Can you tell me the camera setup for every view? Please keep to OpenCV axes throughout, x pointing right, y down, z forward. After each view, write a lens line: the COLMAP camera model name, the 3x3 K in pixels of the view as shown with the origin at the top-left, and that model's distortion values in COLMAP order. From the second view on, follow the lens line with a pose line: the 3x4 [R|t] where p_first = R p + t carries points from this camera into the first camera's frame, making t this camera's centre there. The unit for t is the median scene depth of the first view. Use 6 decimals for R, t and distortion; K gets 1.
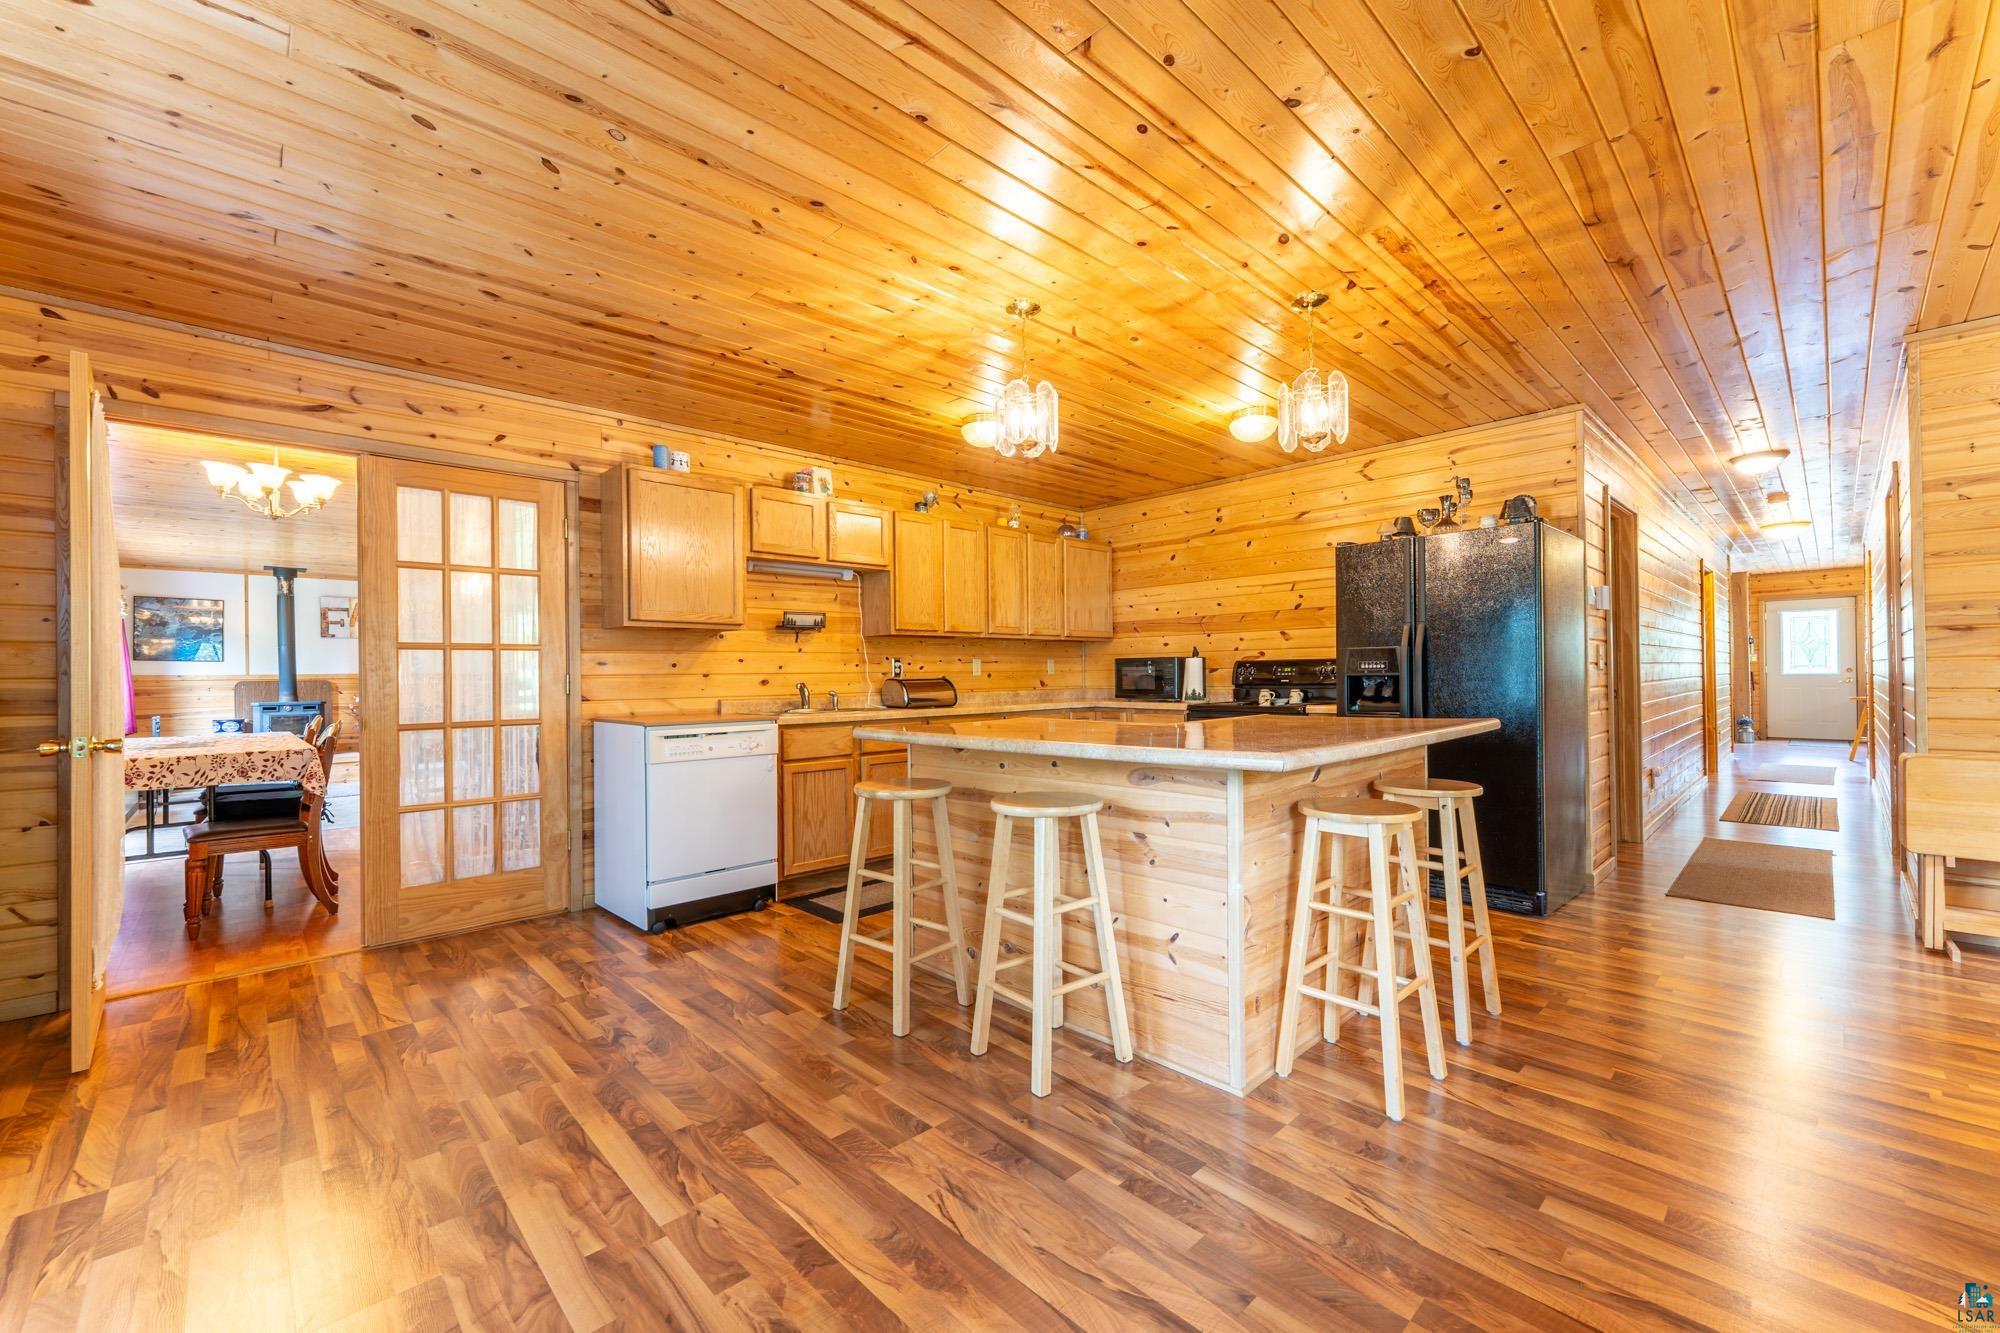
lens RADIAL K [[810.4, 0, 1002.1], [0, 810.4, 671.0], [0, 0, 1]] dist [-0.000130, -0.000260]
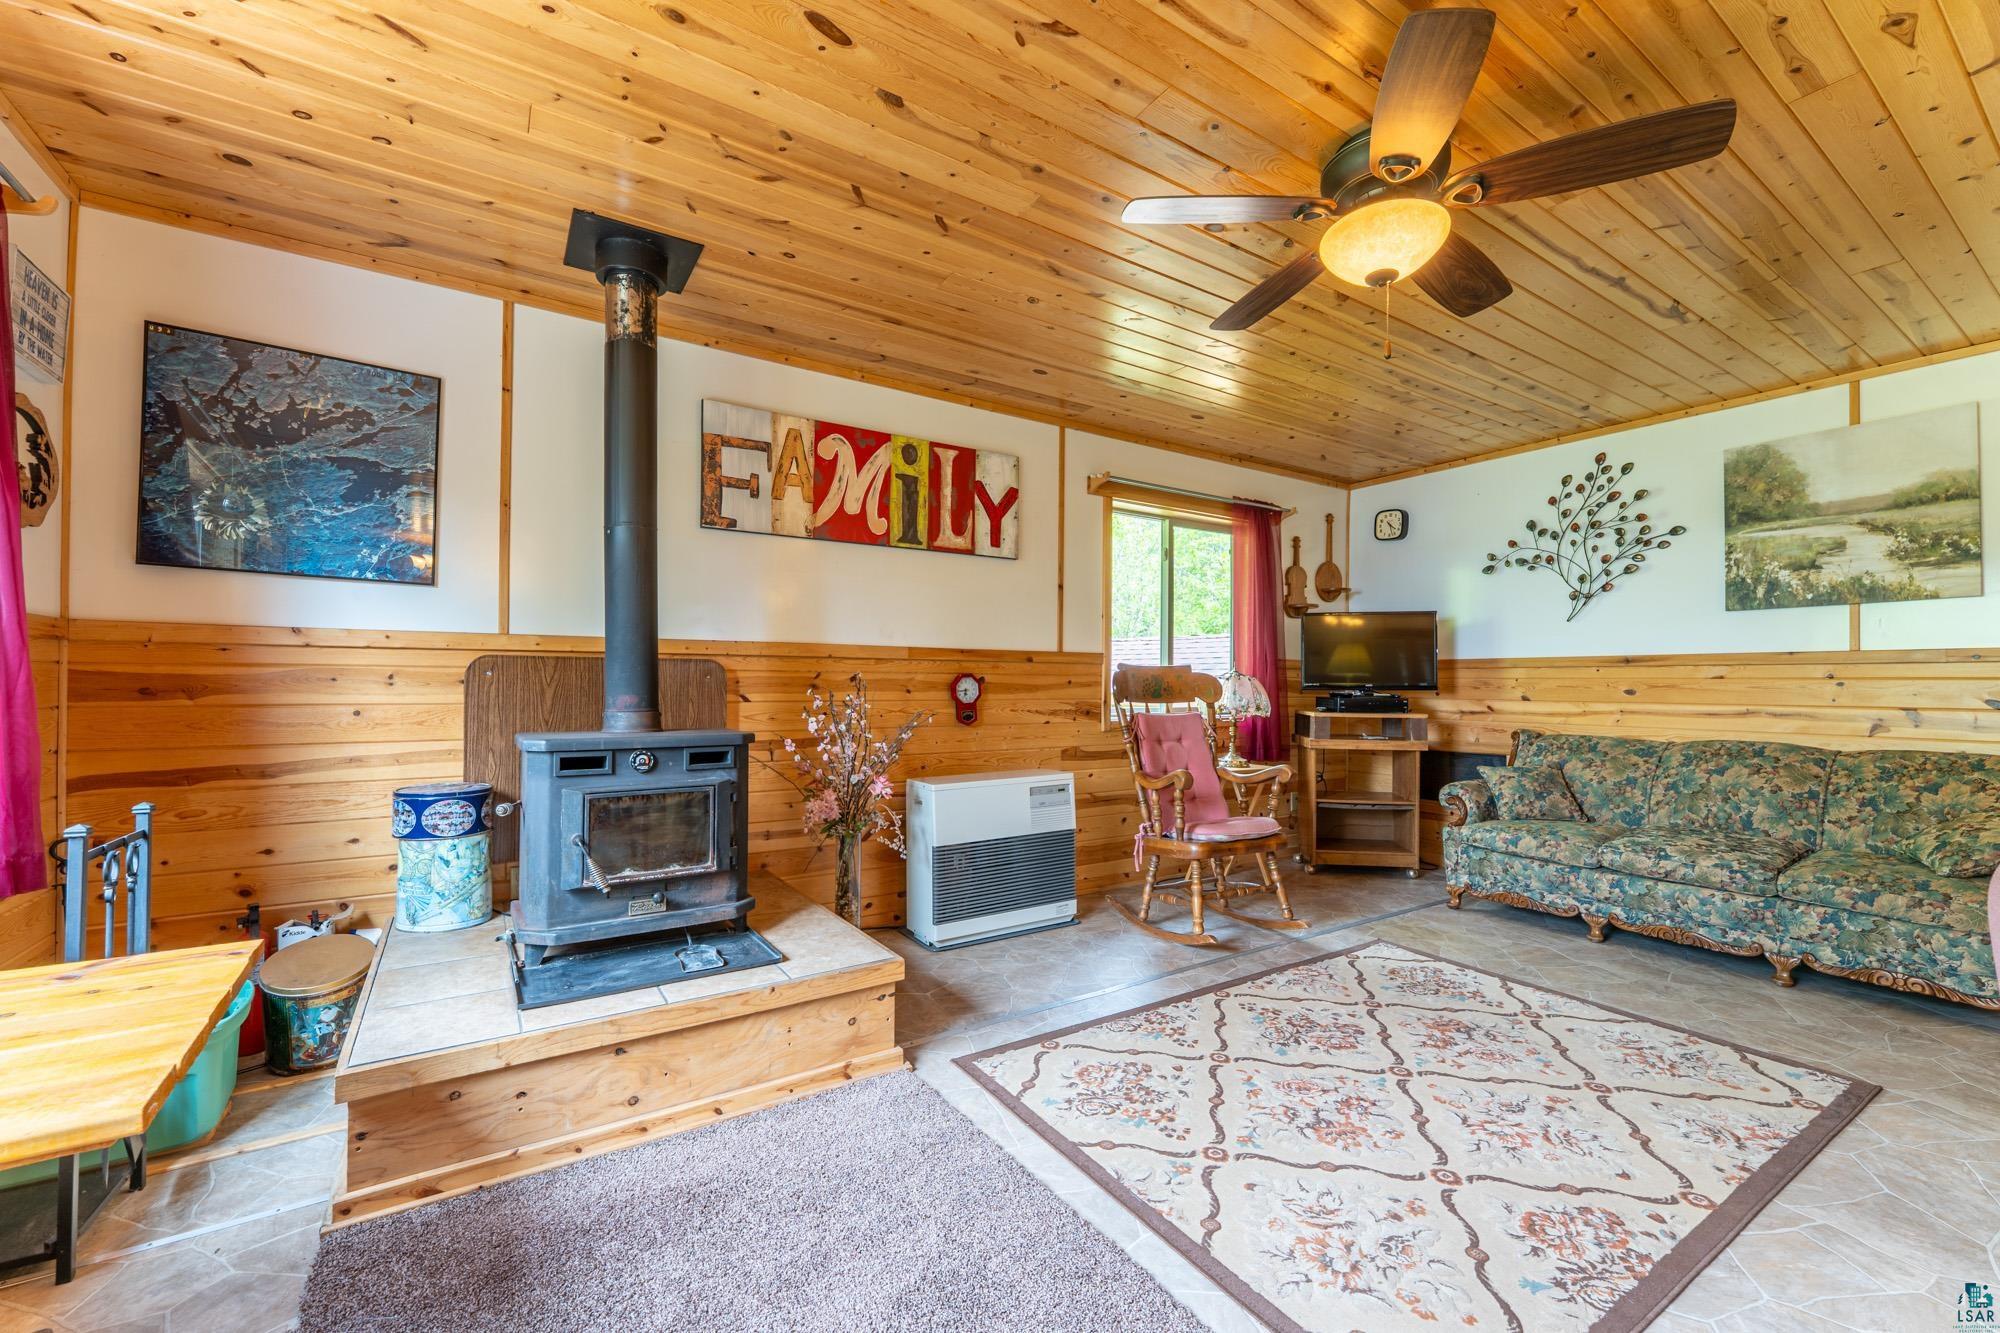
lens RADIAL K [[810.4, 0, 994.6], [0, 810.4, 674.0], [0, 0, 1]] dist [-0.000130, -0.000260]
pose [[0.981643, 0.023243, -0.189306, -0.708195], [-0.022800, 0.999730, 0.004517, 0.014129], [0.189360, -0.000118, 0.981908, 0.752406]]
